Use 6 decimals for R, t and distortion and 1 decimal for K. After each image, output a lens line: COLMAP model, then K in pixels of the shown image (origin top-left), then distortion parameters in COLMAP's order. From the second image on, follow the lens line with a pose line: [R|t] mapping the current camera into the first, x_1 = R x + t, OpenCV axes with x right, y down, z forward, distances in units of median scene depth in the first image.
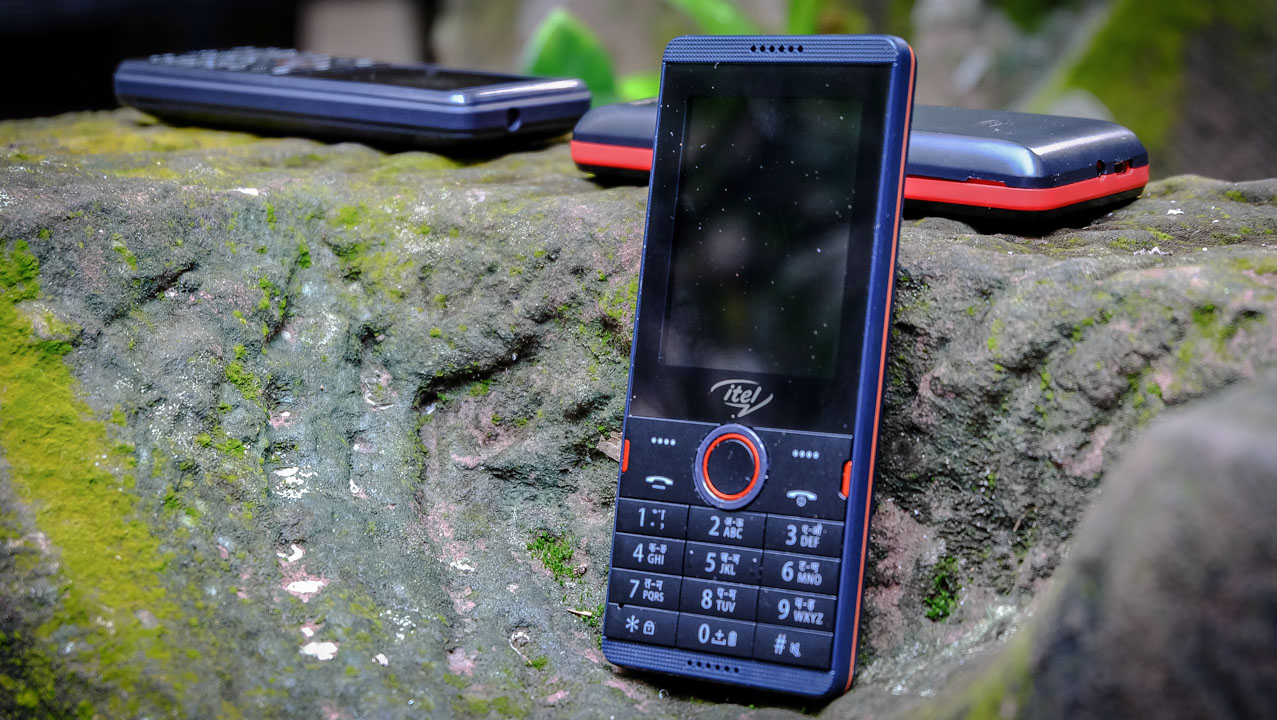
lens RADIAL K [[2770.7, 0, 638.5], [0, 2770.7, 360.0], [0, 0, 1]] dist [0.031642, 0.260621]
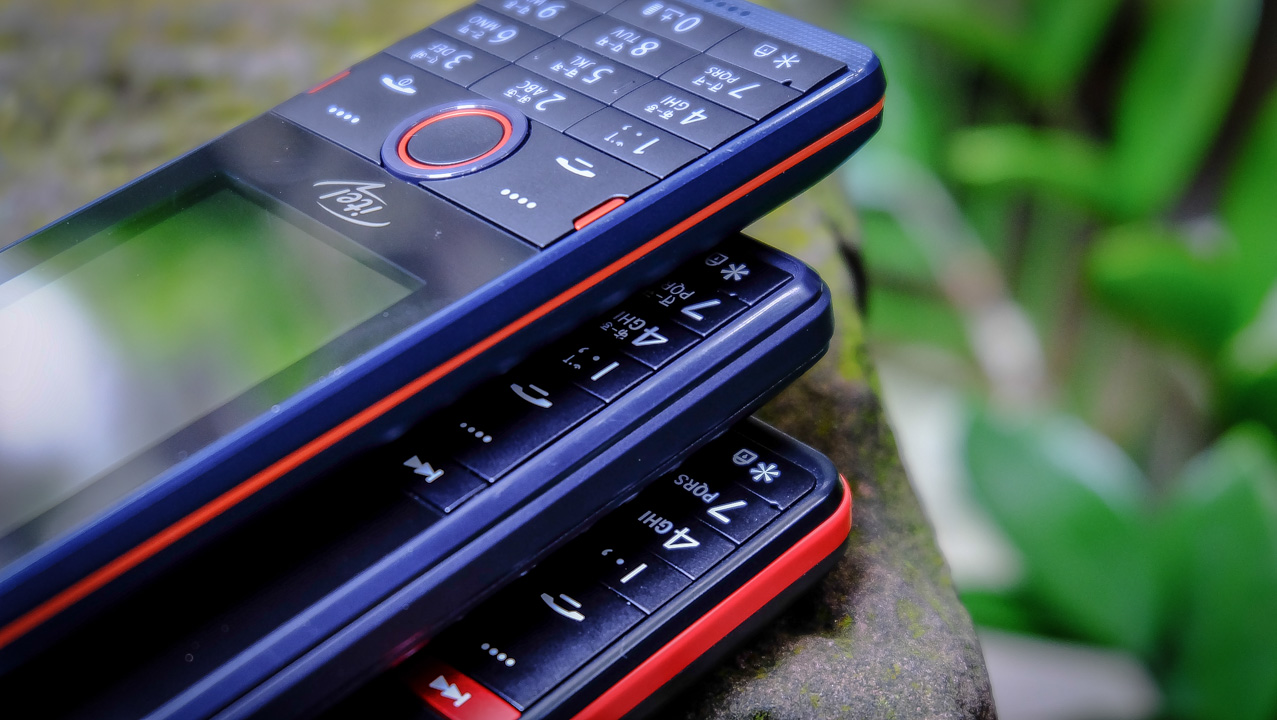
lens RADIAL K [[2770.7, 0, 638.5], [0, 2770.7, 360.0], [0, 0, 1]] dist [0.031642, 0.260621]
pose [[-0.498763, 0.228618, 0.836044, -0.458962], [0.719643, -0.428364, 0.546459, -0.269503], [0.483062, 0.874207, 0.049129, 1.038177]]
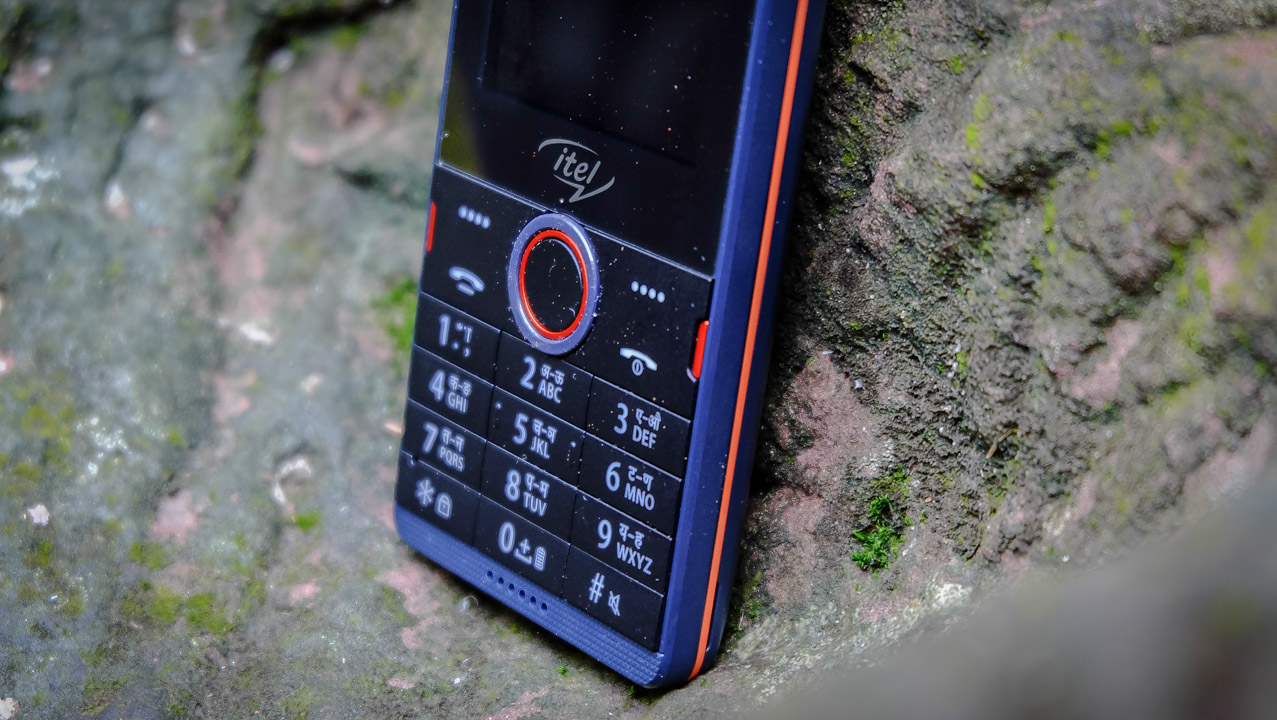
lens RADIAL K [[2770.7, 0, 638.5], [0, 2770.7, 360.0], [0, 0, 1]] dist [0.031642, 0.260621]
pose [[0.962414, 0.106004, -0.250046, 0.205440], [-0.033757, 0.960233, 0.277150, -0.114310], [0.269482, -0.258292, 0.927720, 0.444555]]
